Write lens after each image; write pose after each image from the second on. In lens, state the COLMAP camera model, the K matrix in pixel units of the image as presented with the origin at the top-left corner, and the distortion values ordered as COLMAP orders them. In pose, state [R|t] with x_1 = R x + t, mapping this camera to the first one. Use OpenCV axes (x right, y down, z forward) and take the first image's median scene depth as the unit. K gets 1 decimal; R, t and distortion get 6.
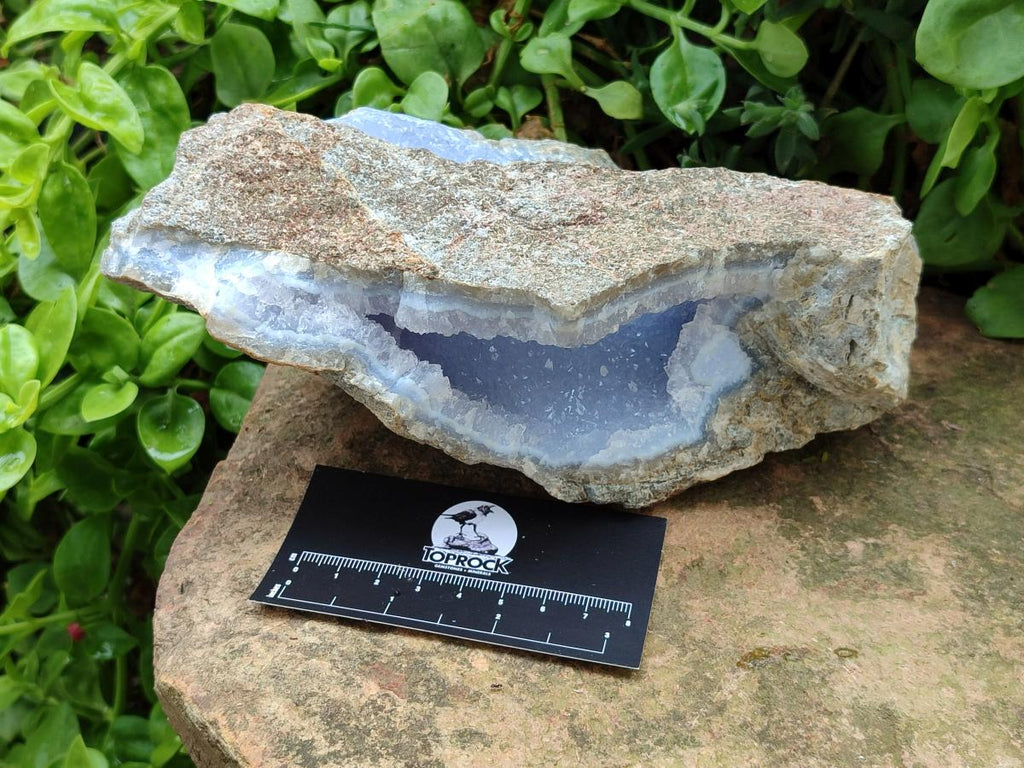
lens RADIAL K [[1532.9, 0, 490.7], [0, 1532.9, 384.1], [0, 0, 1]] dist [0.246662, -1.678549]
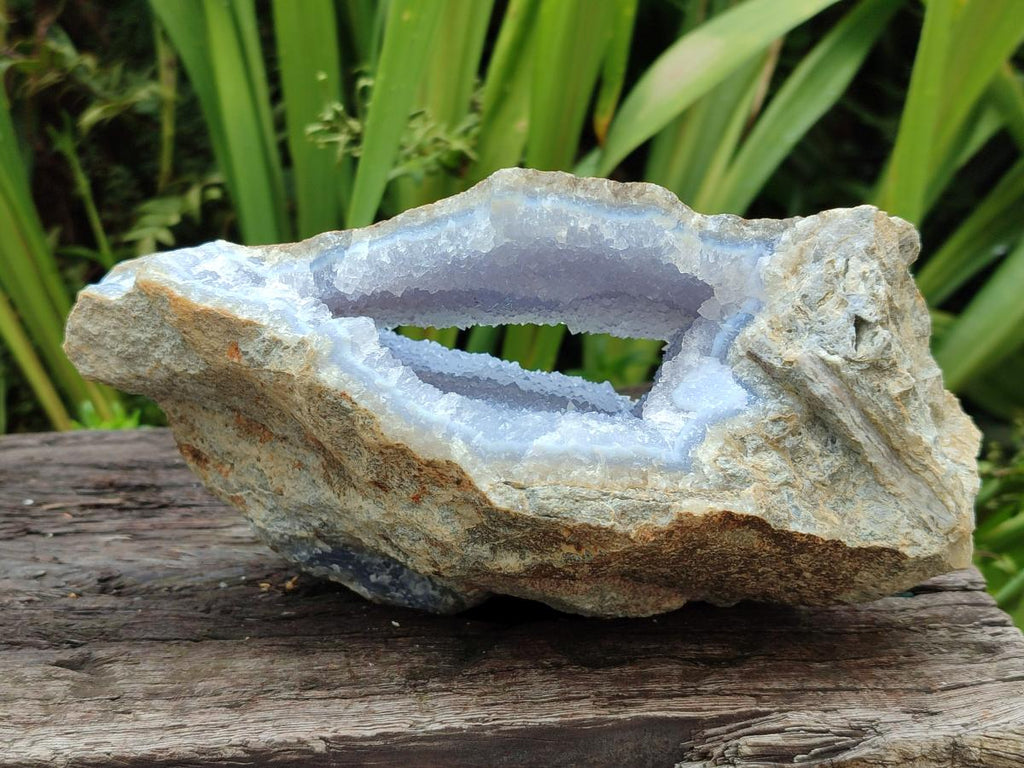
lens RADIAL K [[1532.9, 0, 490.7], [0, 1532.9, 384.1], [0, 0, 1]] dist [0.246662, -1.678549]
pose [[0.980255, 0.014343, -0.197218, 0.198657], [-0.169344, 0.575844, -0.799829, 0.671248], [0.102095, 0.817434, 0.566903, 0.516568]]
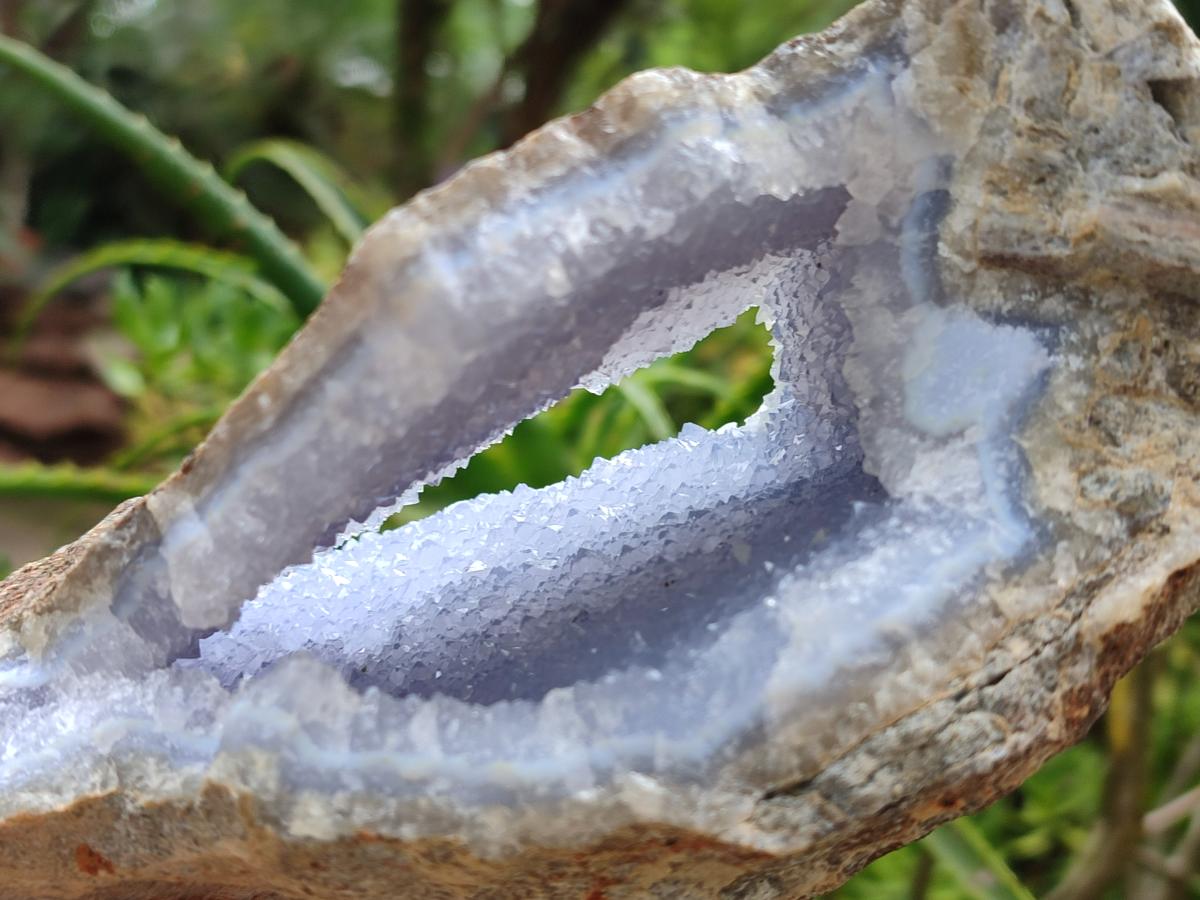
lens RADIAL K [[1796.4, 0, 575.1], [0, 1796.4, 450.1], [0, 0, 1]] dist [0.246662, -1.678549]
pose [[0.840605, -0.535451, -0.081705, 0.091293], [0.319771, 0.612338, -0.723041, 0.312330], [0.437184, 0.581665, 0.685956, 0.642841]]
